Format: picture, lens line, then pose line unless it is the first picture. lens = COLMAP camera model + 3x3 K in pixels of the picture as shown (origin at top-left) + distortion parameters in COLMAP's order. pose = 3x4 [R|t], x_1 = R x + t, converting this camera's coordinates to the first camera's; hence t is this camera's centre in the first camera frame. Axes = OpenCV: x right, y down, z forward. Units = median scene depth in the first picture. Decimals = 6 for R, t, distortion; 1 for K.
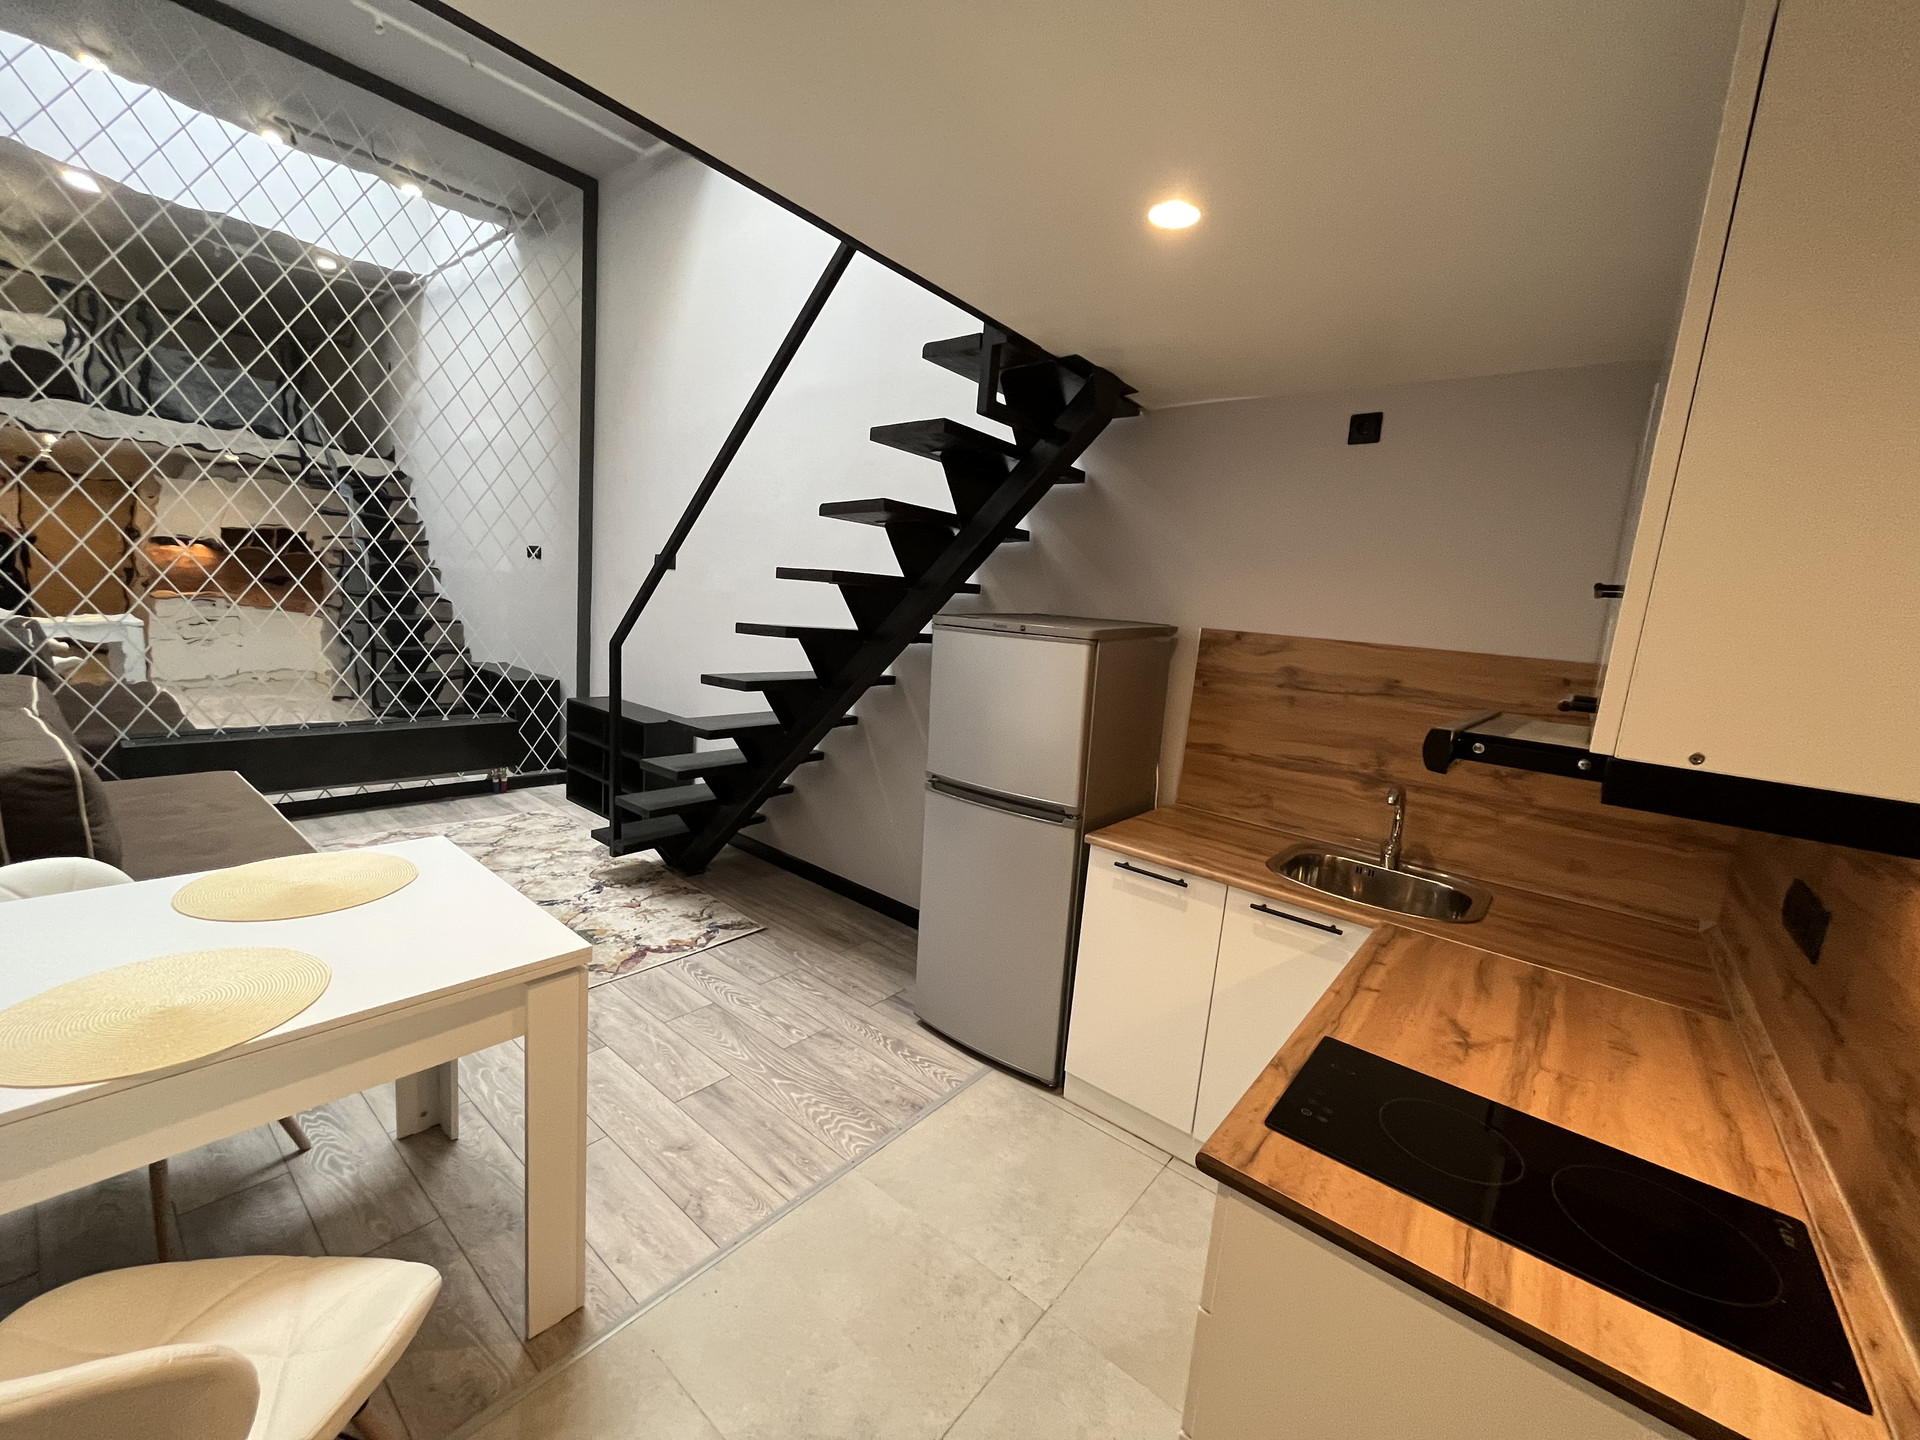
lens RADIAL K [[771.5, 0, 960.0], [0, 771.5, 720.0], [0, 0, 1]] dist [0.001262, 0.000511]
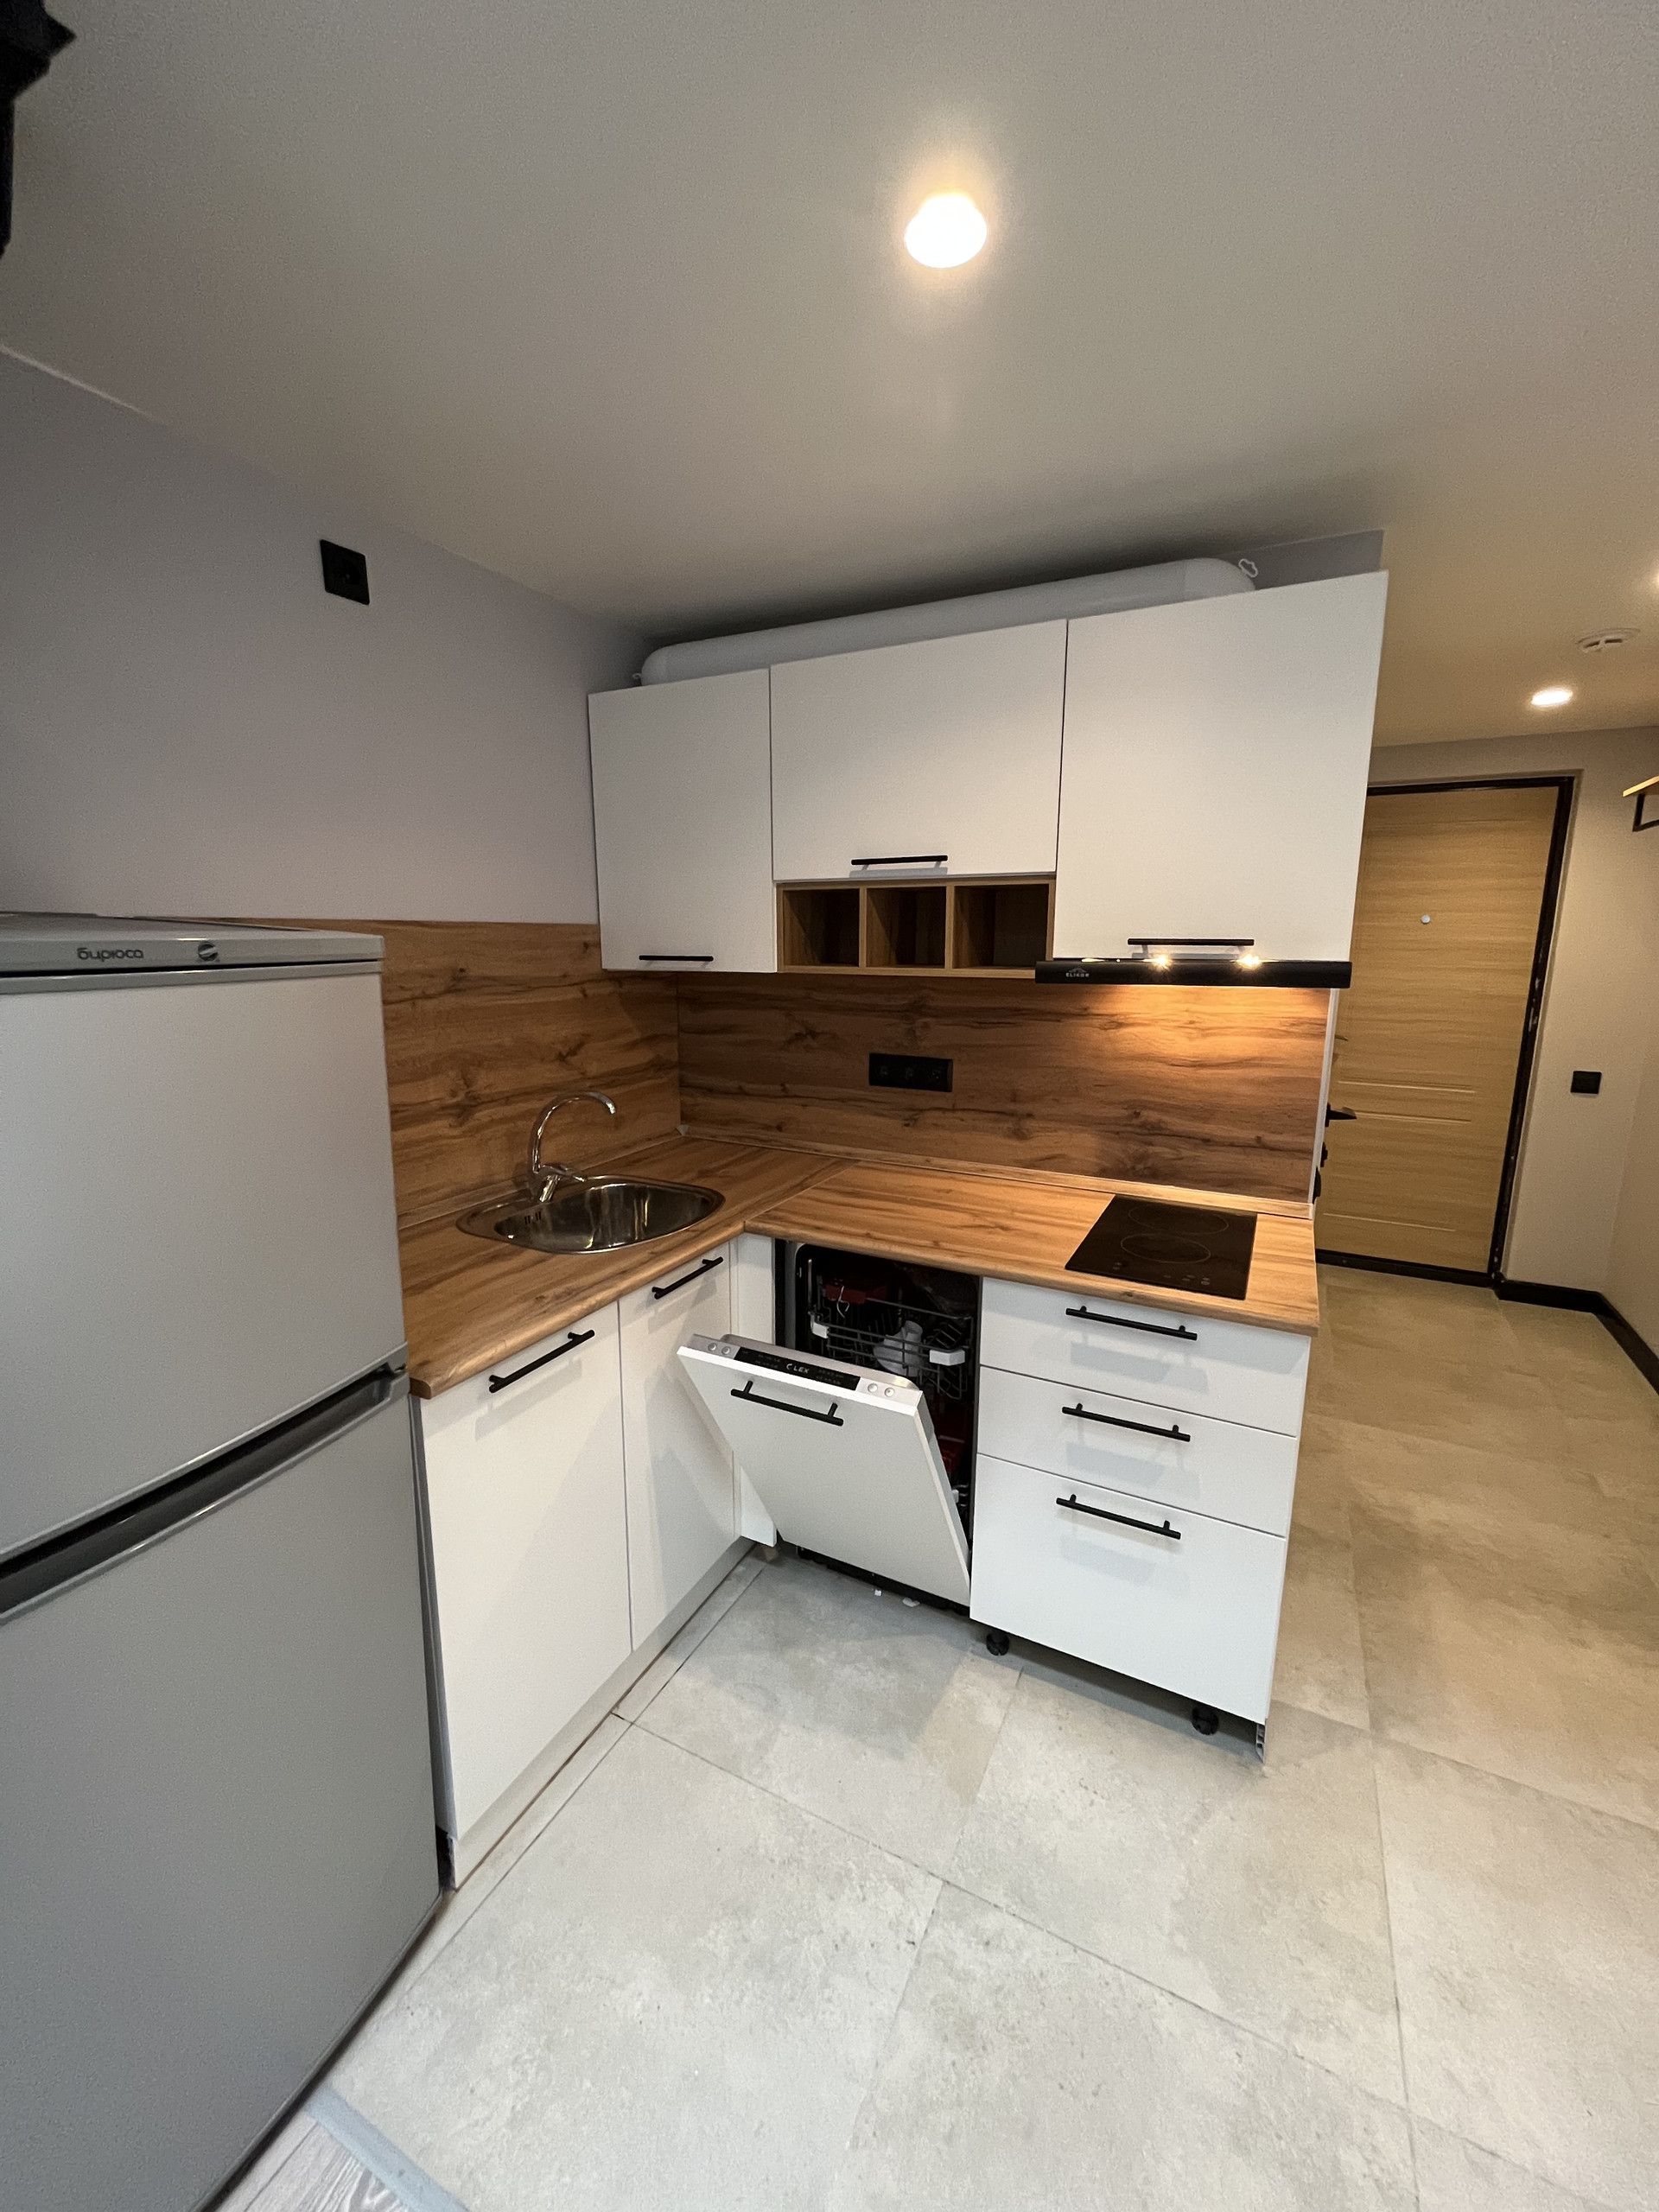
lens RADIAL K [[888.8, 0, 828.2], [0, 888.8, 1100.0], [0, 0, 1]] dist [0.001262, 0.000511]
pose [[-0.205030, -0.262139, 0.942998, -0.417577], [0.126869, 0.948220, 0.291175, -0.166153], [-0.970498, 0.179337, -0.161157, 1.004004]]
